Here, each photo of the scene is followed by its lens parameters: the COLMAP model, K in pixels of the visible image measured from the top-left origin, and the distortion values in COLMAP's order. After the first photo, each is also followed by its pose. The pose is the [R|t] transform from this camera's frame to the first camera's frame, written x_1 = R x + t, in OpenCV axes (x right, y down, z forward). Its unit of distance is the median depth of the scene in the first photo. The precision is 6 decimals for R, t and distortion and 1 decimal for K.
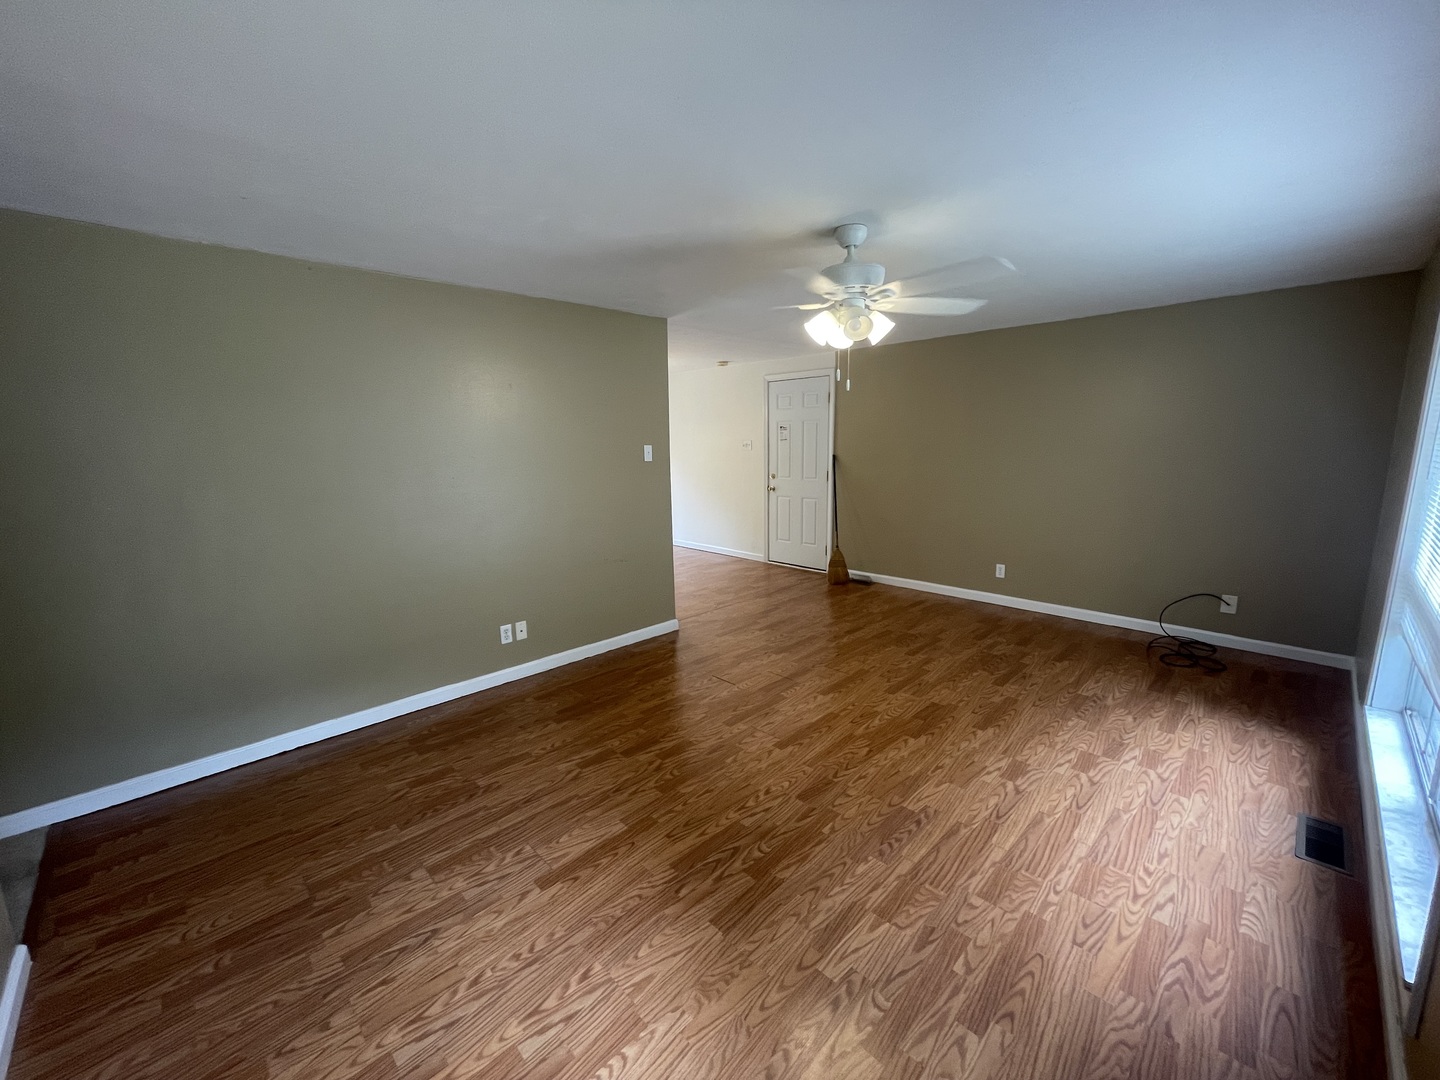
lens RADIAL K [[582.3, 0, 720.4], [0, 582.3, 544.6], [0, 0, 1]] dist [-0.003555, 0.000540]
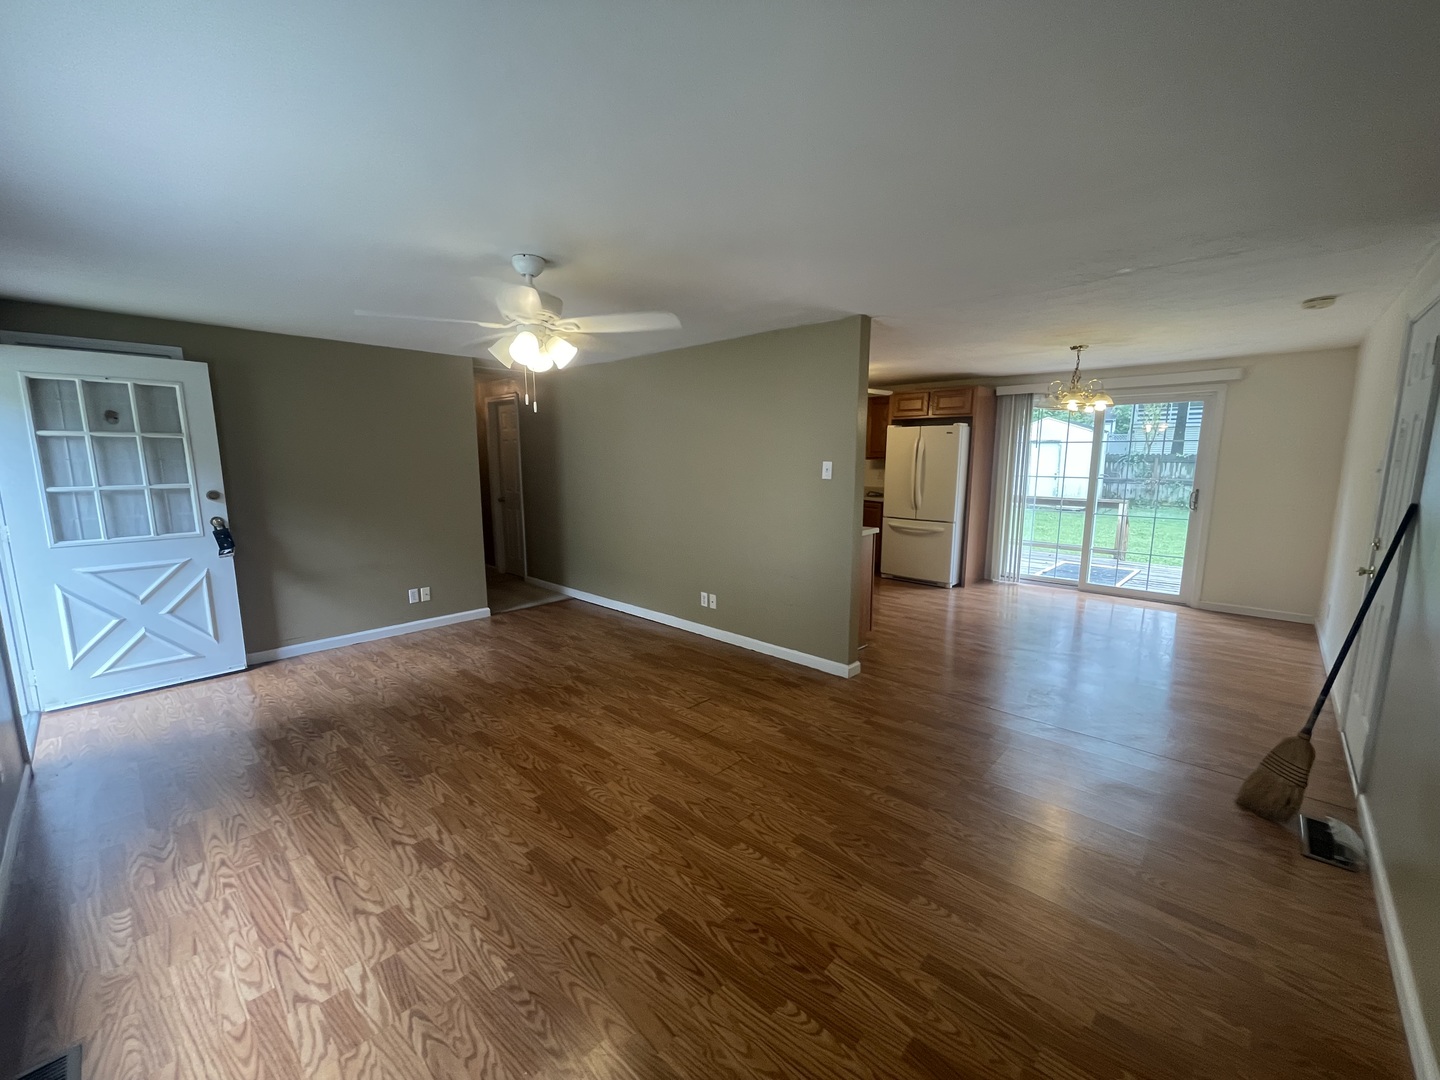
lens RADIAL K [[582.3, 0, 720.4], [0, 582.3, 544.6], [0, 0, 1]] dist [-0.003555, 0.000540]
pose [[0.040711, 0.167566, -0.985020, 1.313356], [-0.178295, 0.971233, 0.157852, -0.262676], [0.983135, 0.169198, 0.069416, 1.314327]]
